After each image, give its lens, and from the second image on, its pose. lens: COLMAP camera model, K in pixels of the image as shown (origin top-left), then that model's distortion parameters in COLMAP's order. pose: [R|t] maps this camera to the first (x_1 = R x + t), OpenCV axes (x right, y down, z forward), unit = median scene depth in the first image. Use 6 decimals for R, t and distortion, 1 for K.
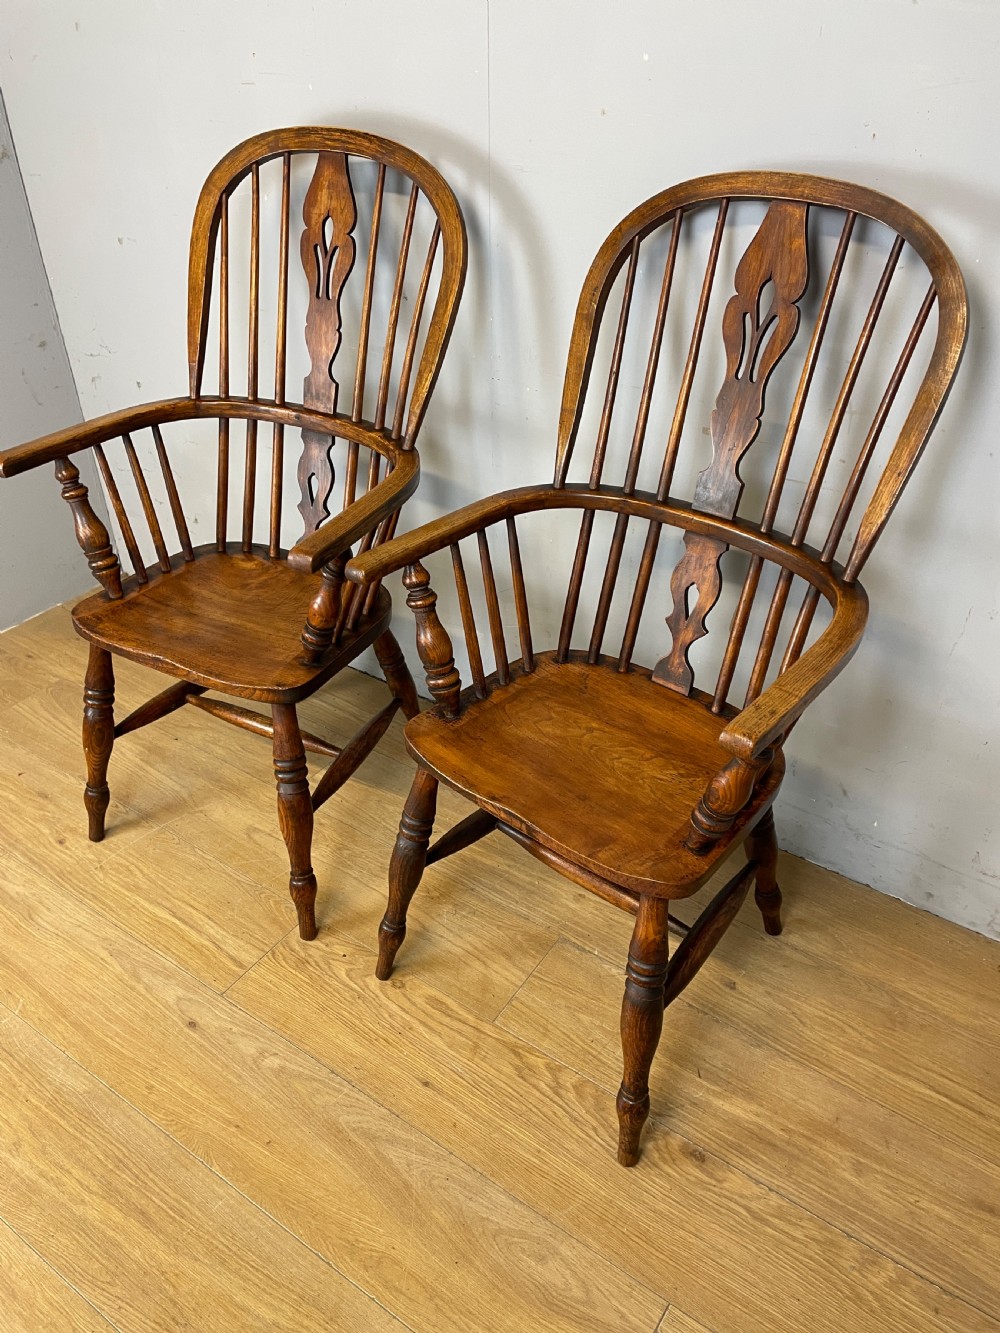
lens RADIAL K [[1014.0, 0, 491.0], [0, 1014.0, 660.1], [0, 0, 1]] dist [0.095343, -0.124717]
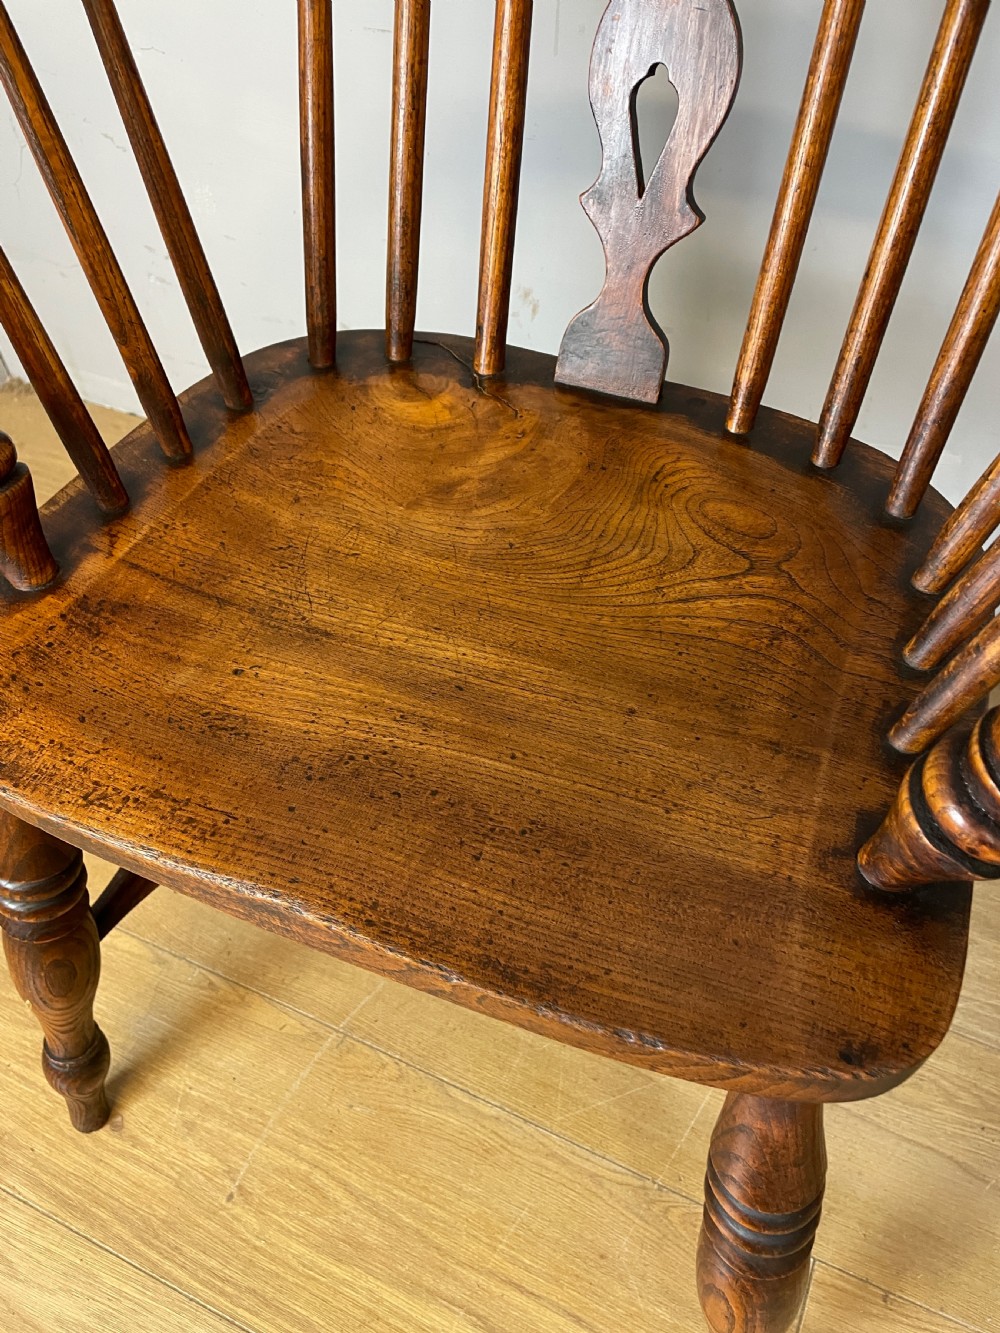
lens RADIAL K [[1014.0, 0, 488.2], [0, 1014.0, 673.4], [0, 0, 1]] dist [0.095343, -0.124717]
pose [[0.984191, -0.146153, 0.100037, -0.359088], [0.112554, 0.952234, 0.283869, -0.116518], [-0.136747, -0.268122, 0.953630, 0.797713]]
